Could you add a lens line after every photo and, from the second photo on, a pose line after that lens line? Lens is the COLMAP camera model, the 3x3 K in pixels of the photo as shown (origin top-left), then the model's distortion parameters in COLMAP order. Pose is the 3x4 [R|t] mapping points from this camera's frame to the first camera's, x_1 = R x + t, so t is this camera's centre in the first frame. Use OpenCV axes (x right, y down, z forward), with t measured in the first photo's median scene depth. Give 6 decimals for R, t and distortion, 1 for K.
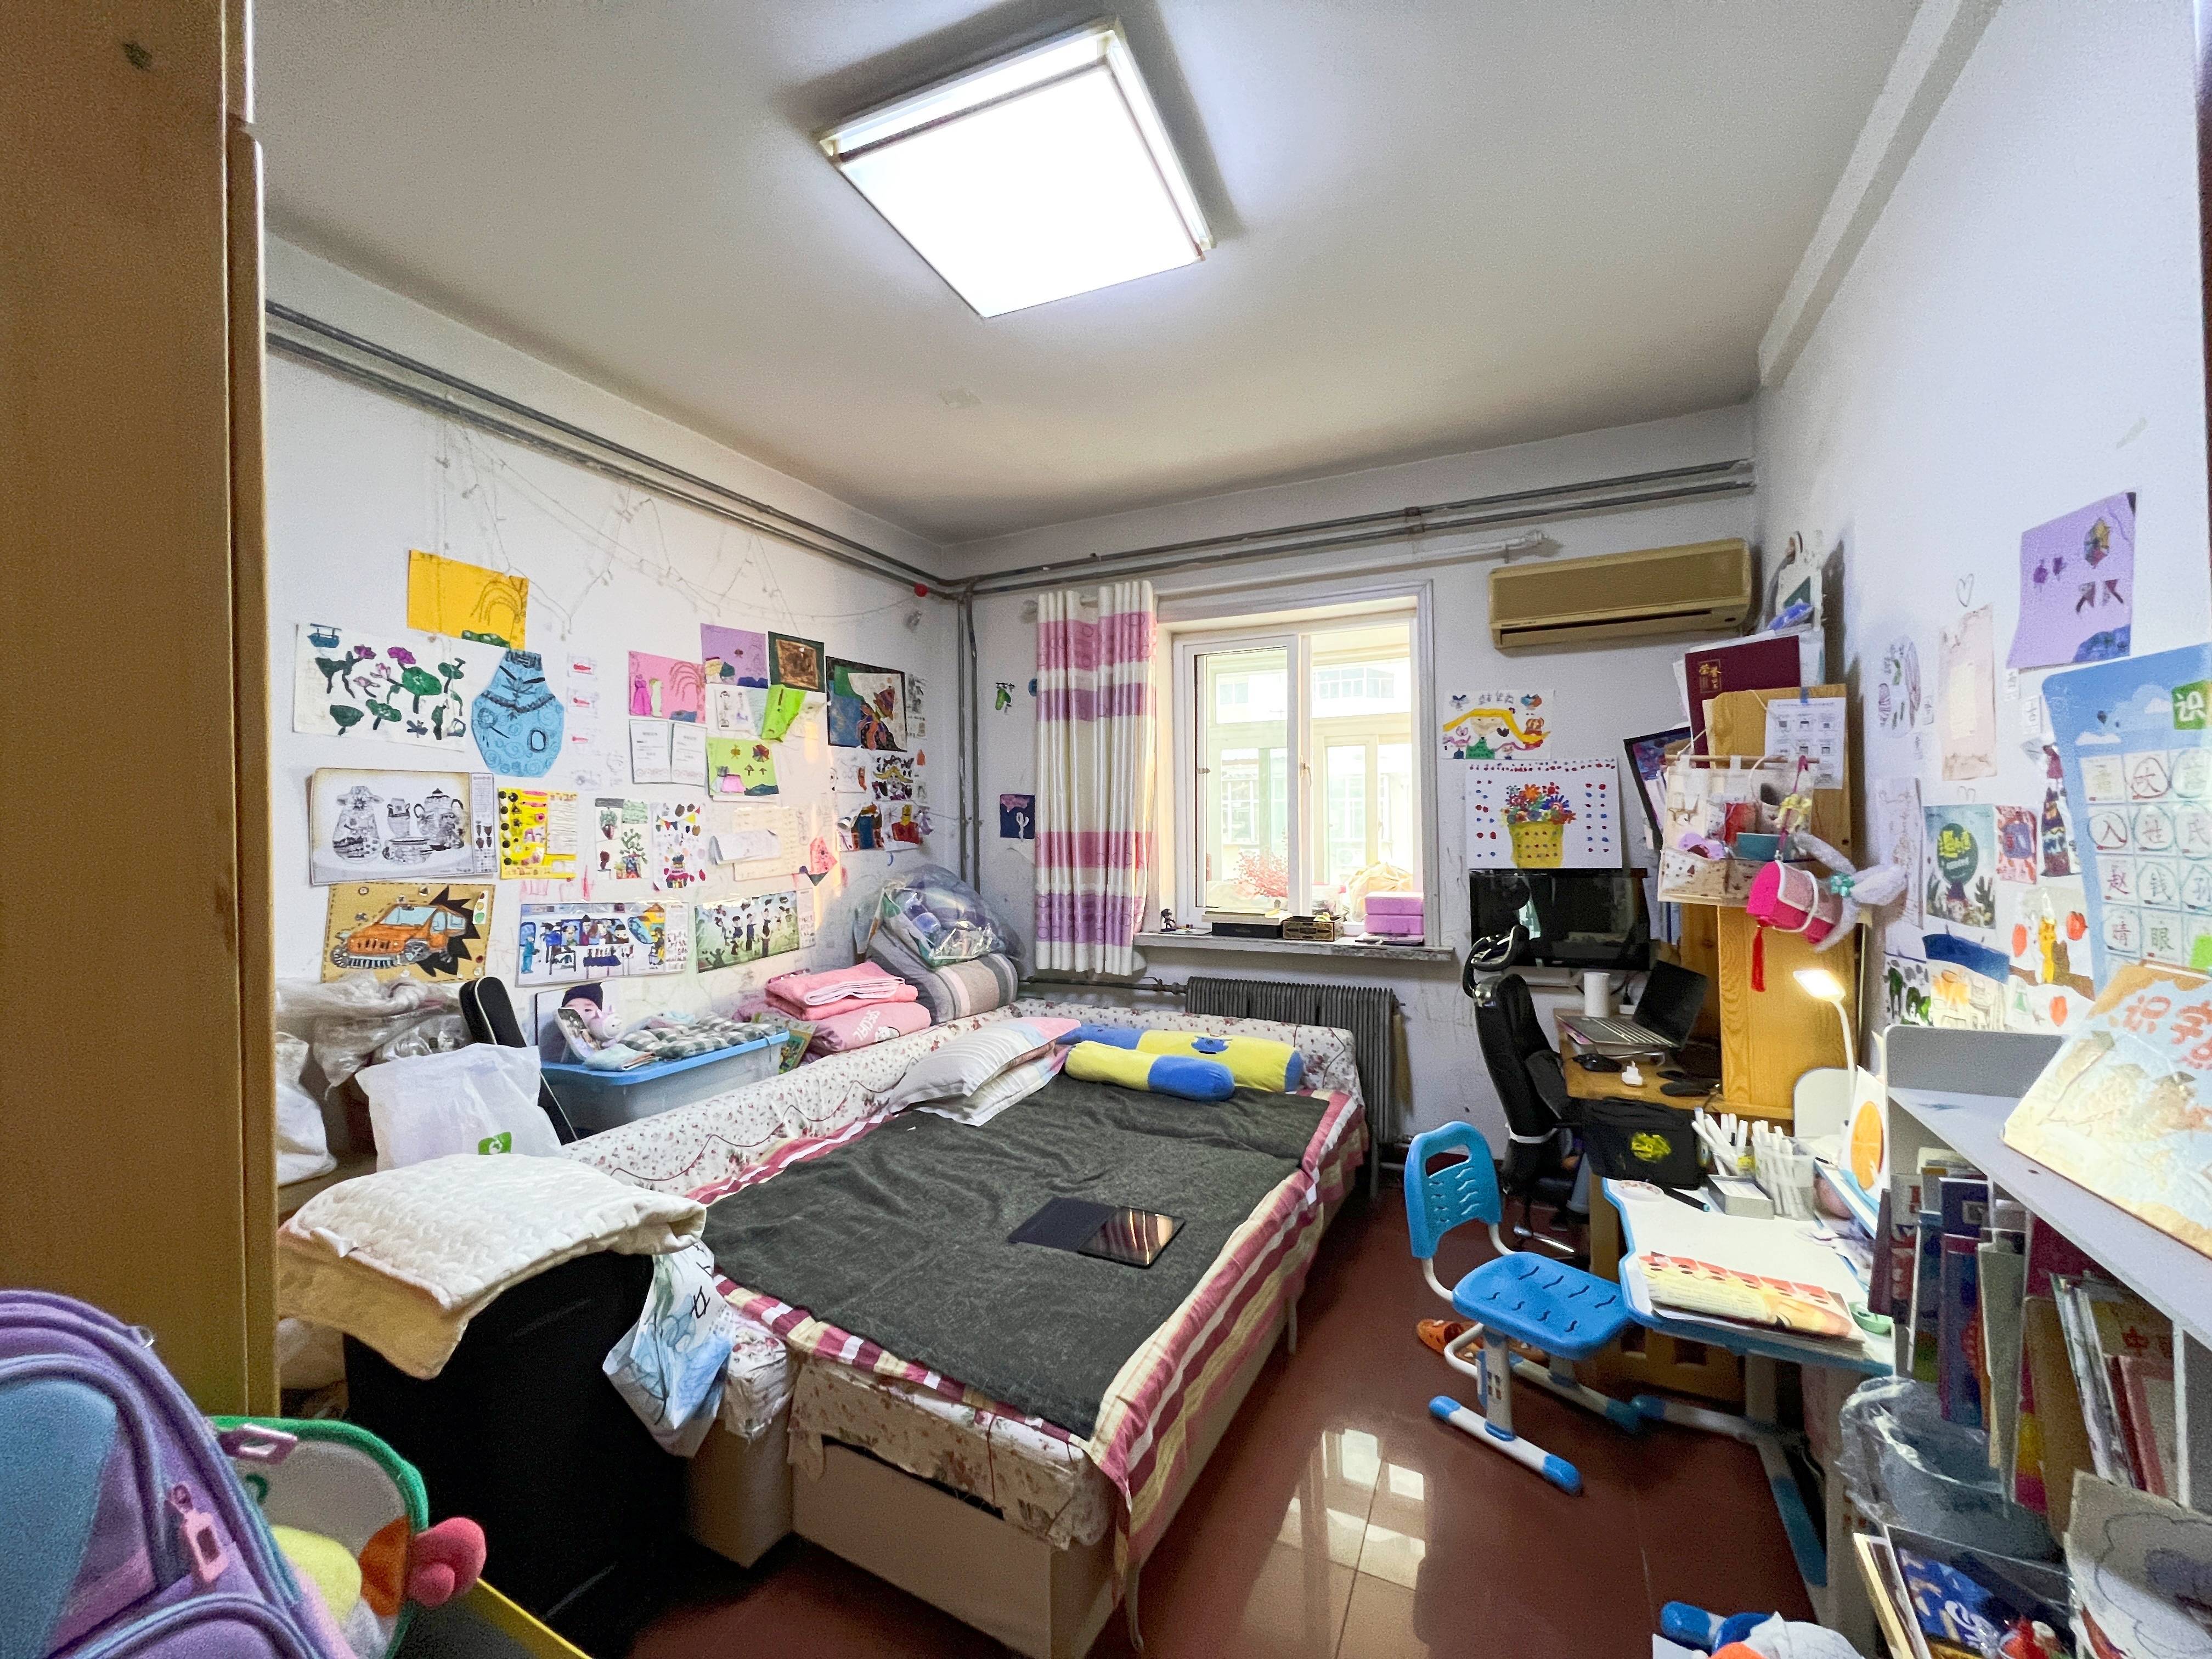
lens RADIAL K [[890.1, 0, 1106.0], [0, 890.1, 827.4], [0, 0, 1]] dist [-0.001061, 0.000045]
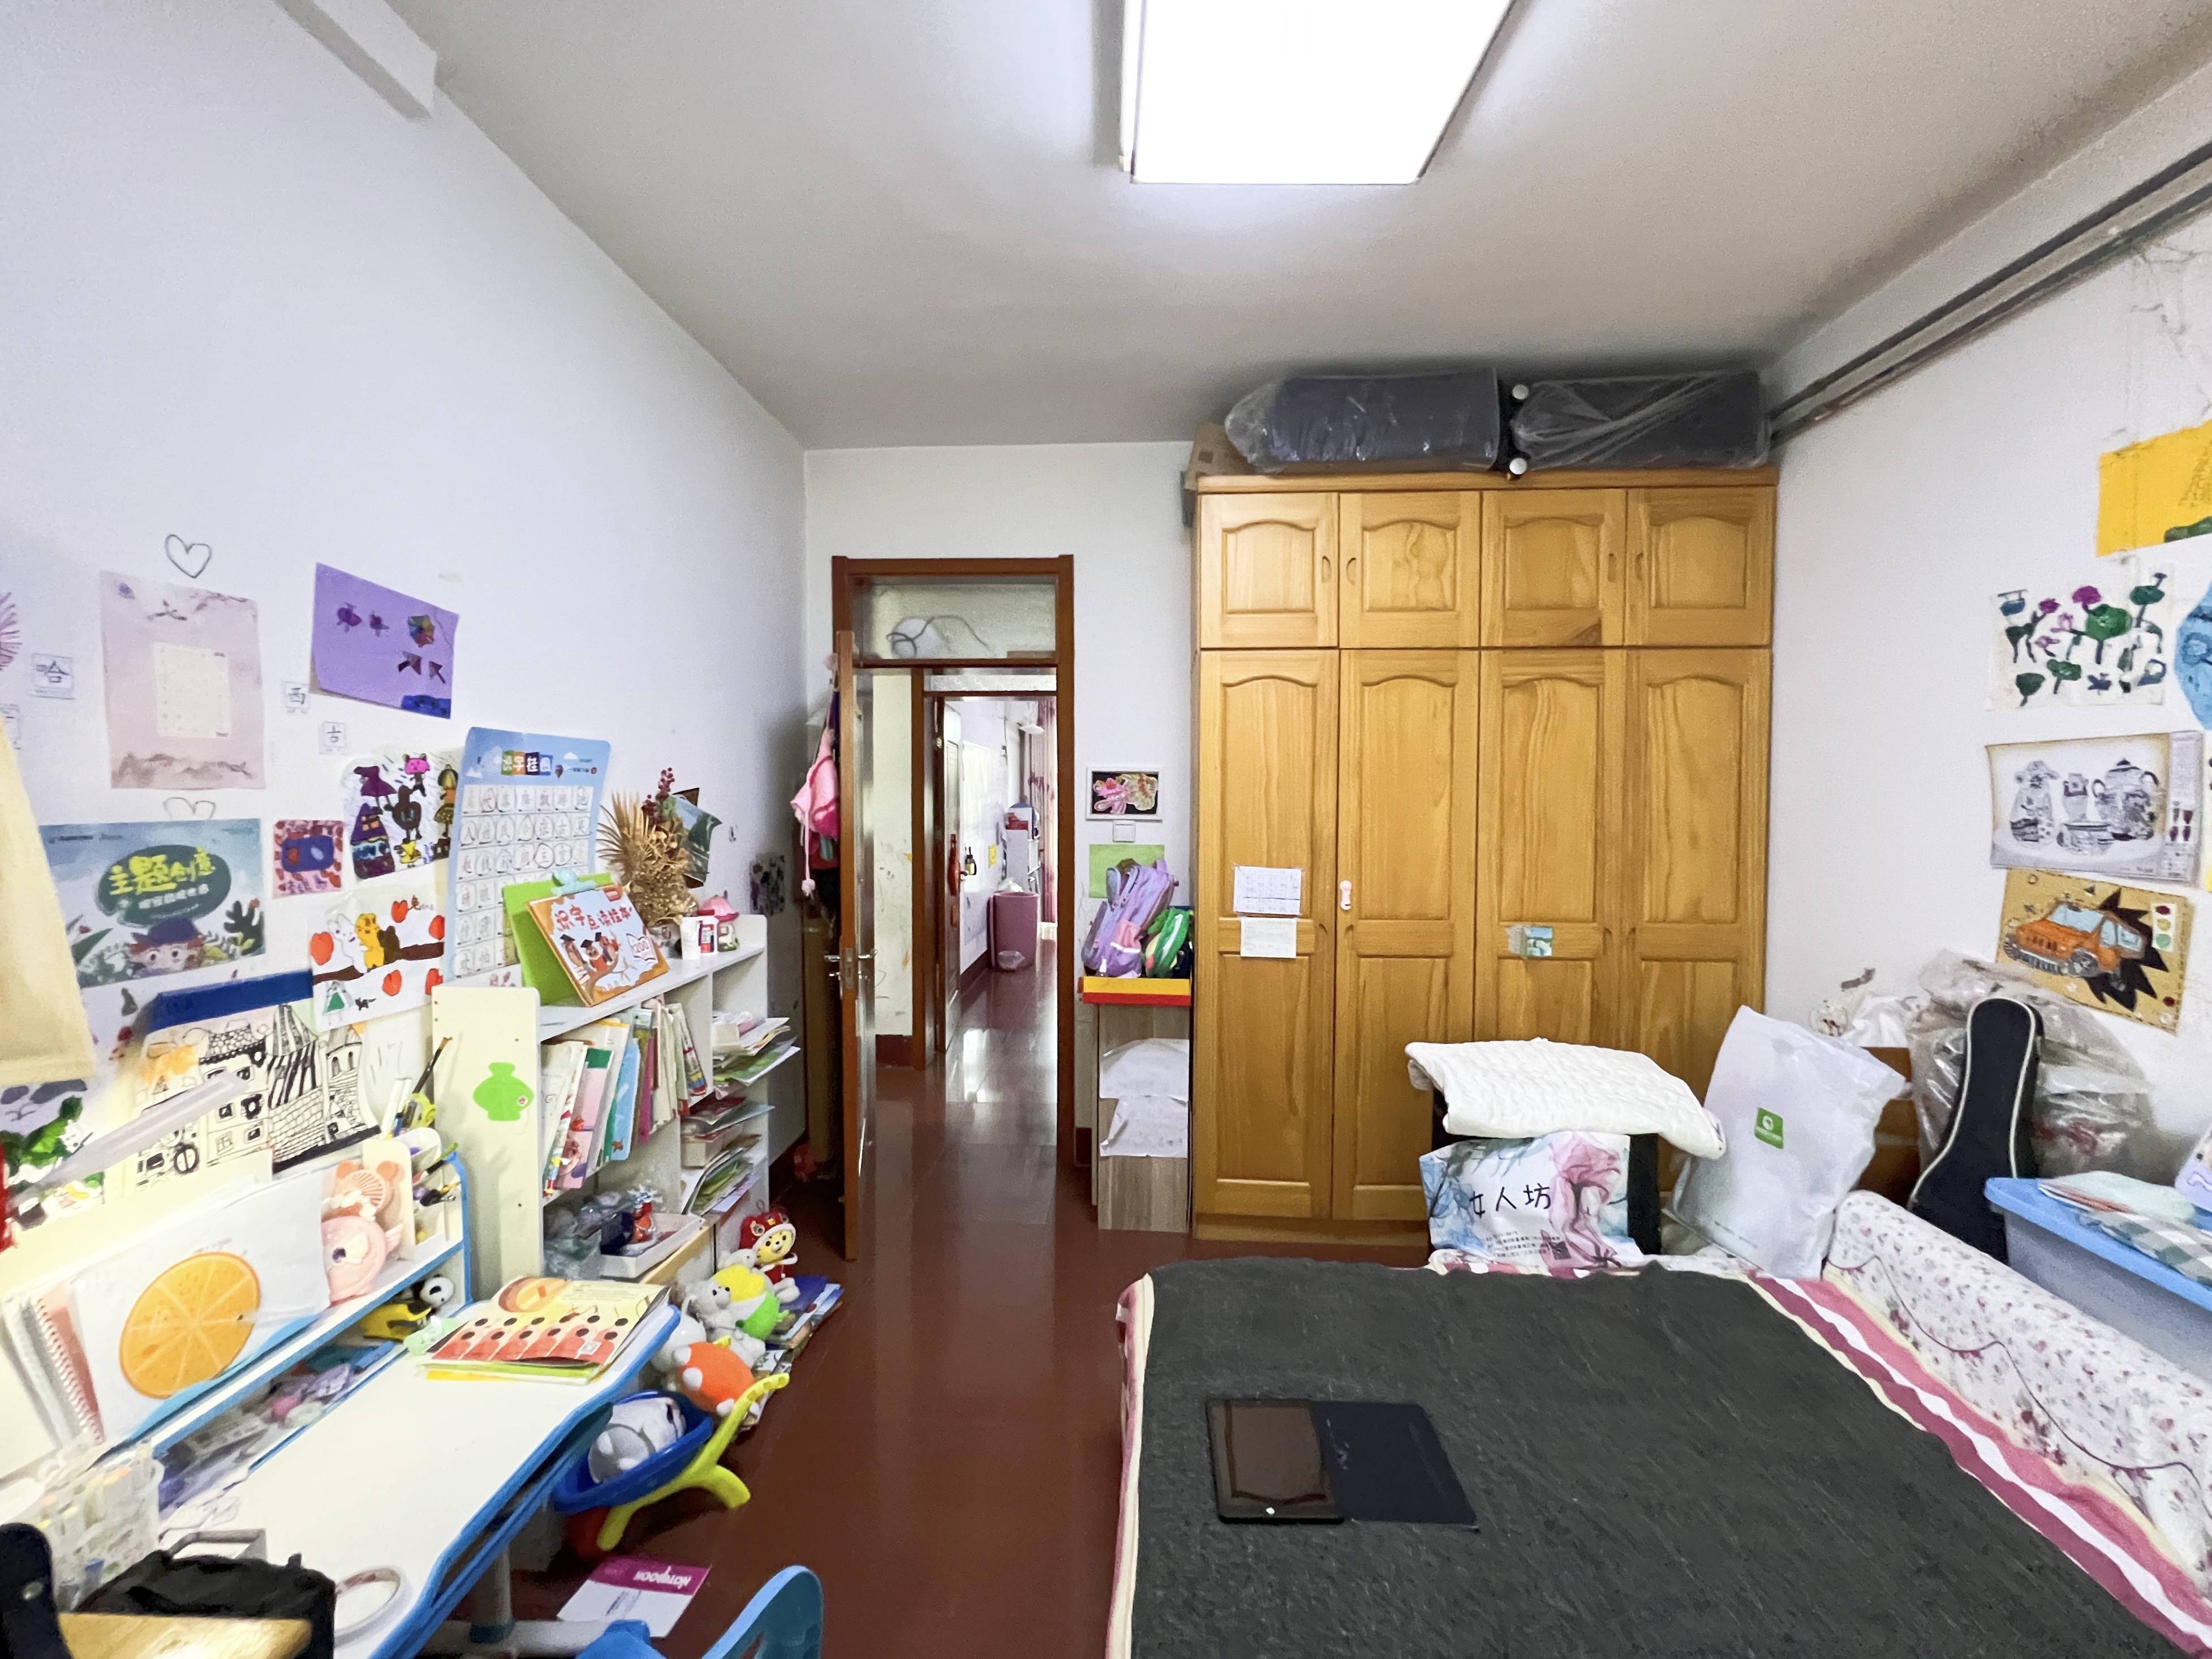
lens RADIAL K [[890.2, 0, 1101.8], [0, 890.2, 830.0], [0, 0, 1]] dist [-0.001061, 0.000045]
pose [[-0.922746, 0.030397, -0.384207, 0.348818], [0.012308, 0.998701, 0.049454, -0.031947], [0.385211, 0.040905, -0.921922, 1.407116]]
